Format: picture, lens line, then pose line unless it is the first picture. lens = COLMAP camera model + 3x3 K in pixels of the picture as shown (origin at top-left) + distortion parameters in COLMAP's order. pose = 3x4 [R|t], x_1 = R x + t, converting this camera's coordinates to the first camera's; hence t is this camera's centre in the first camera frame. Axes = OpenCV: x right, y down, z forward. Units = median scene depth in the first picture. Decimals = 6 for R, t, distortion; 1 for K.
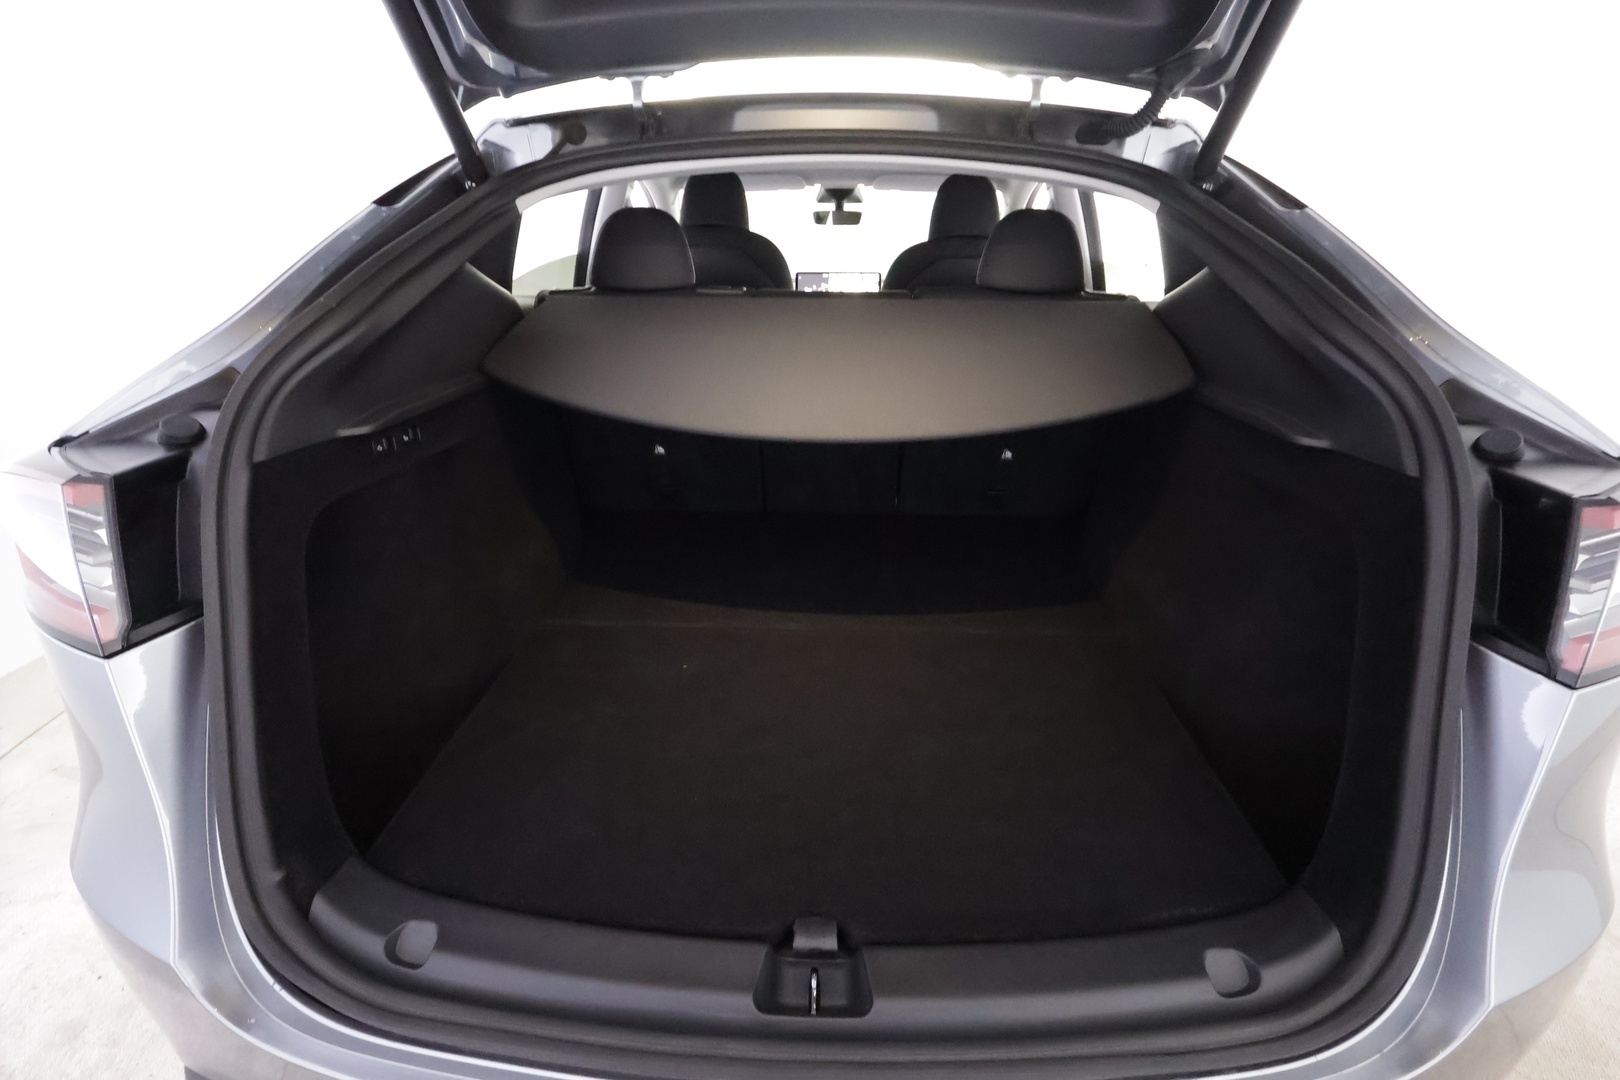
lens RADIAL K [[757.9, 0, 810.0], [0, 757.9, 540.0], [0, 0, 1]] dist [0.005400, 0.000208]
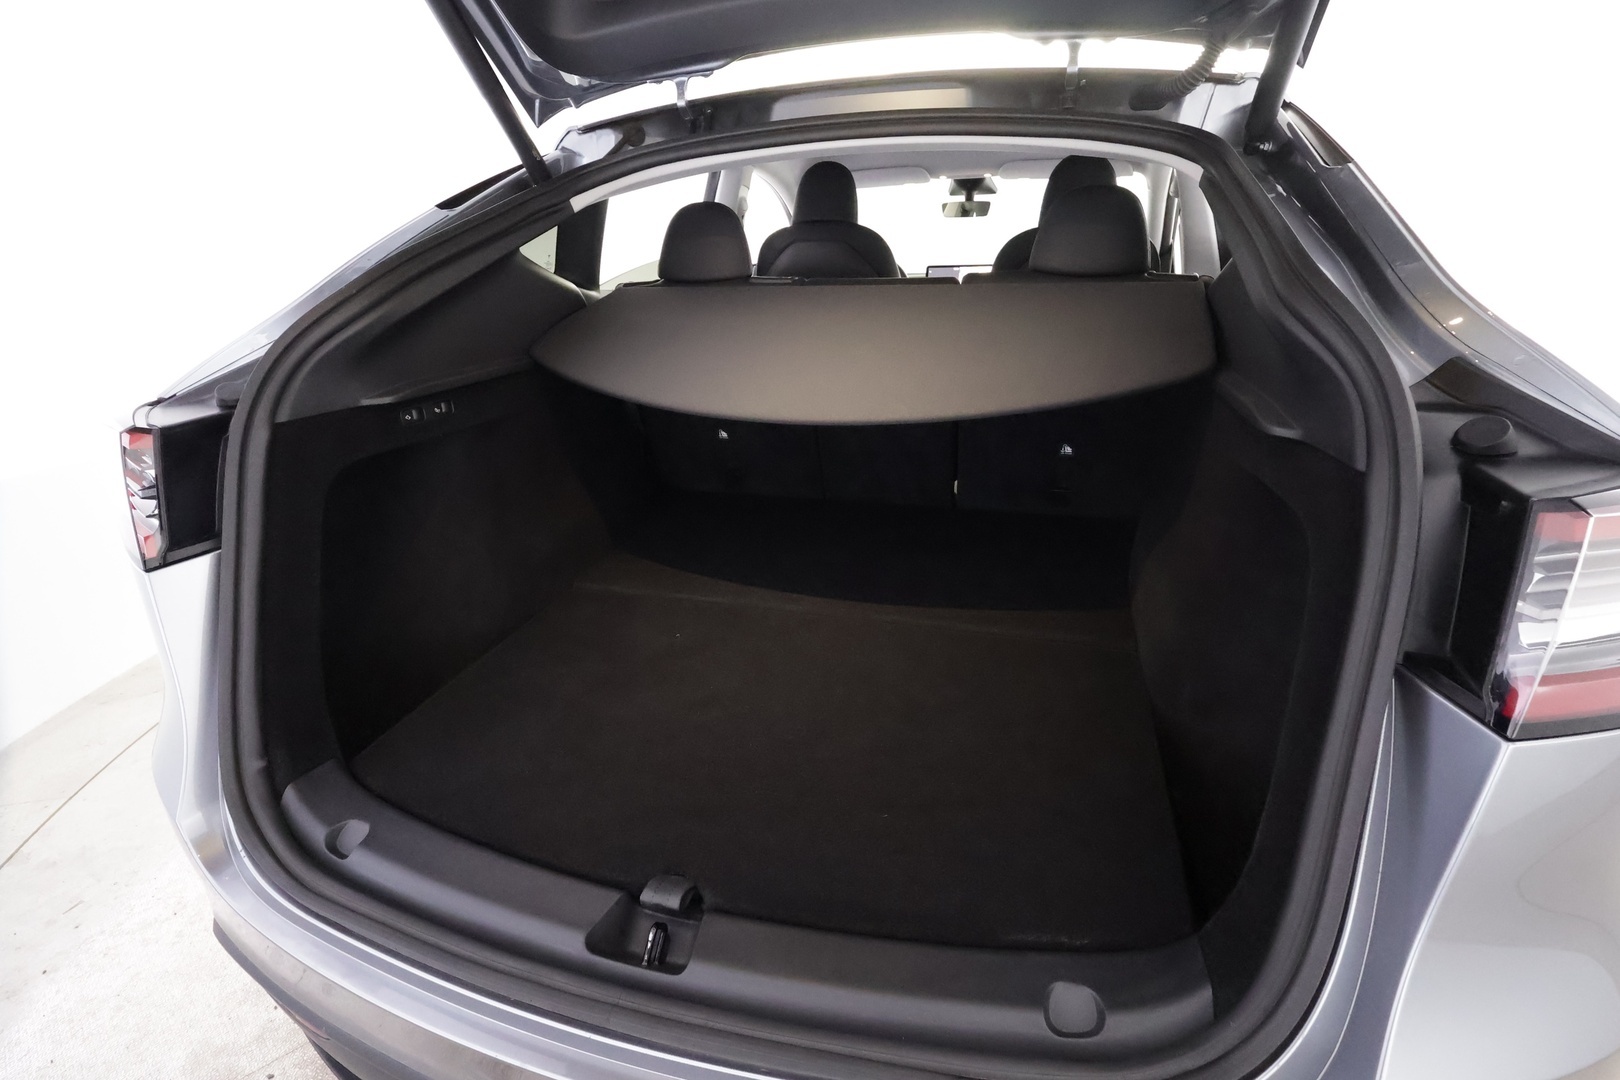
lens RADIAL K [[747.4, 0, 814.5], [0, 747.4, 540.5], [0, 0, 1]] dist [-0.000360, 0.000087]
pose [[0.968885, 0.062331, -0.239535, 0.247915], [-0.061654, 0.998044, 0.010325, 0.012633], [0.239711, 0.004765, 0.970833, 0.036460]]
